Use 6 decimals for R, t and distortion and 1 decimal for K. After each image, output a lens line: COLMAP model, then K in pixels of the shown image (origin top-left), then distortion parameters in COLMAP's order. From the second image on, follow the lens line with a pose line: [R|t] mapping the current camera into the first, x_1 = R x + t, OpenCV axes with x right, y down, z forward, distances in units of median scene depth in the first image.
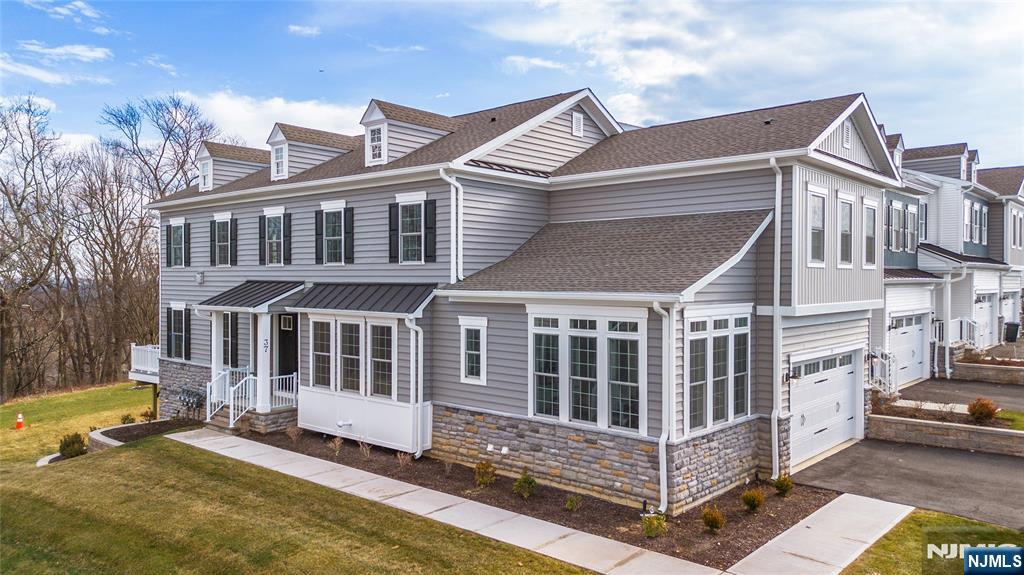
lens RADIAL K [[740.8, 0, 512.0], [0, 740.8, 287.5], [0, 0, 1]] dist [0.078041, -0.004368]
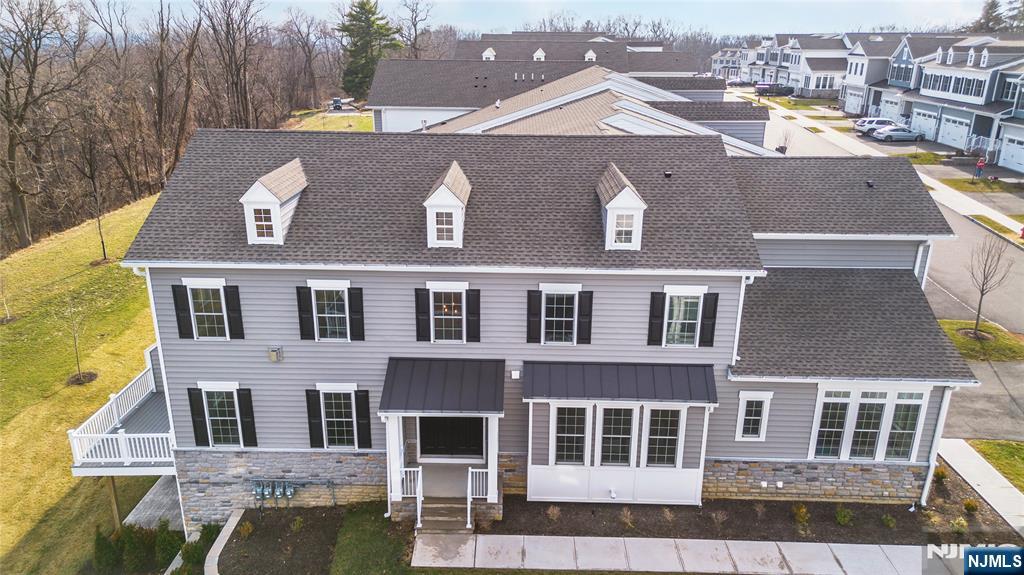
lens RADIAL K [[744.0, 0, 512.0], [0, 744.0, 287.5], [0, 0, 1]] dist [0.039684, -0.006371]
pose [[0.766269, -0.207054, 0.608244, -1.027732], [0.001315, 0.947157, 0.320769, -0.492769], [-0.642519, -0.244995, 0.726049, 0.420967]]
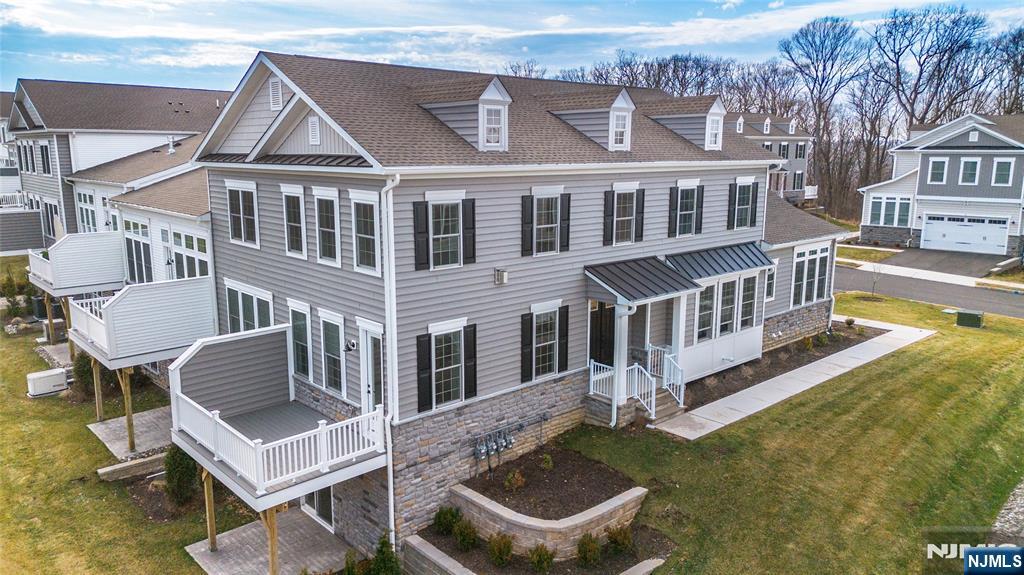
lens RADIAL K [[740.8, 0, 512.0], [0, 740.8, 287.5], [0, 0, 1]] dist [0.078041, -0.004368]
pose [[0.110486, -0.186033, 0.976312, -1.648992], [0.008921, 0.982472, 0.186198, -0.198354], [-0.993838, -0.011863, 0.110209, 1.354925]]
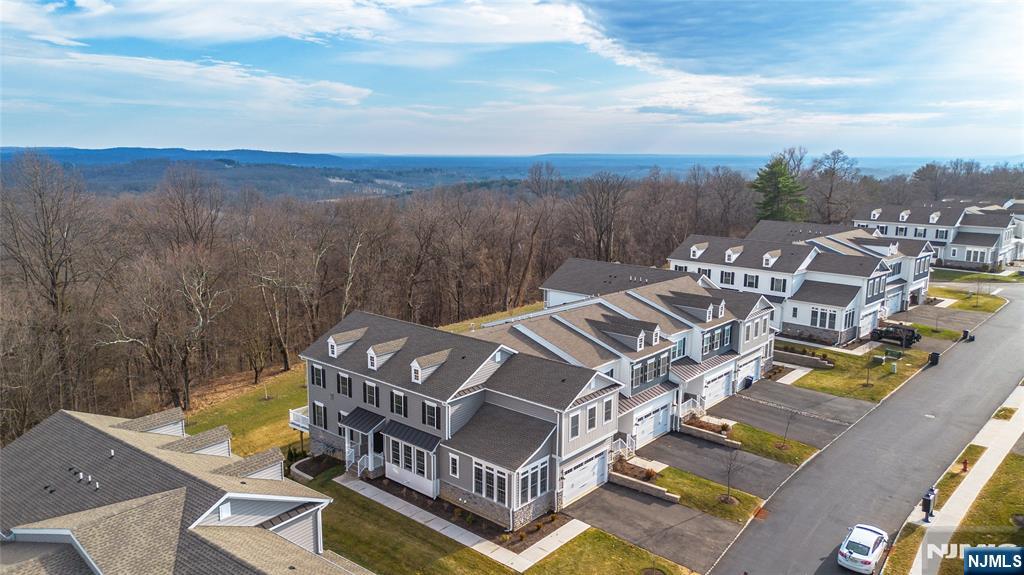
lens RADIAL K [[740.8, 0, 512.0], [0, 740.8, 287.5], [0, 0, 1]] dist [0.078041, -0.004368]
pose [[0.999957, 0.004474, 0.008079, 0.139248], [-0.005834, 0.984187, 0.177038, -1.066169], [-0.007159, -0.177078, 0.984171, -1.637714]]
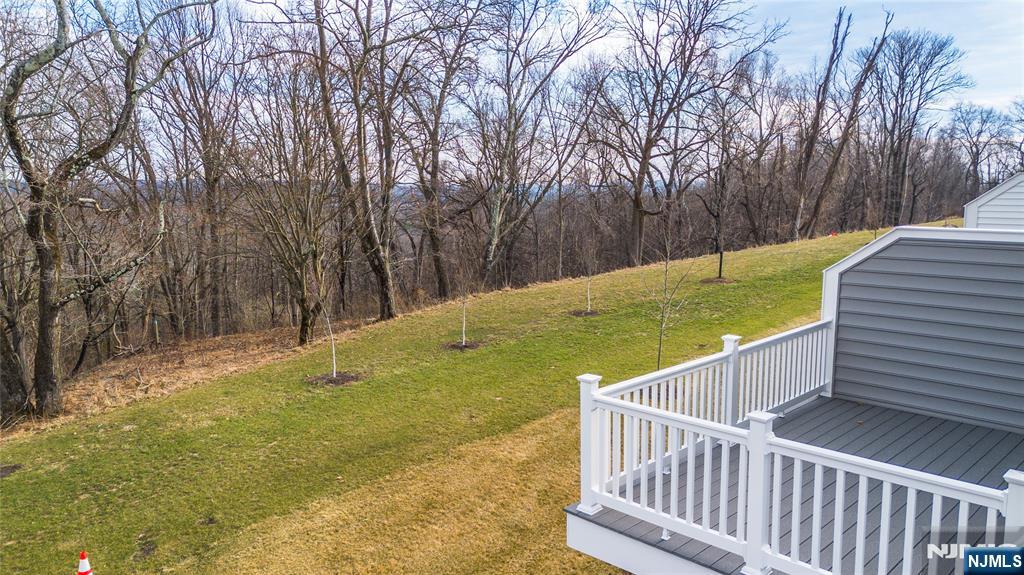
lens RADIAL K [[740.8, 0, 512.0], [0, 740.8, 287.5], [0, 0, 1]] dist [0.078041, -0.004368]
pose [[0.997836, 0.008299, -0.065219, -0.890788], [0.000153, 0.991704, 0.128540, 0.048363], [0.065744, -0.128271, 0.989558, 1.404582]]
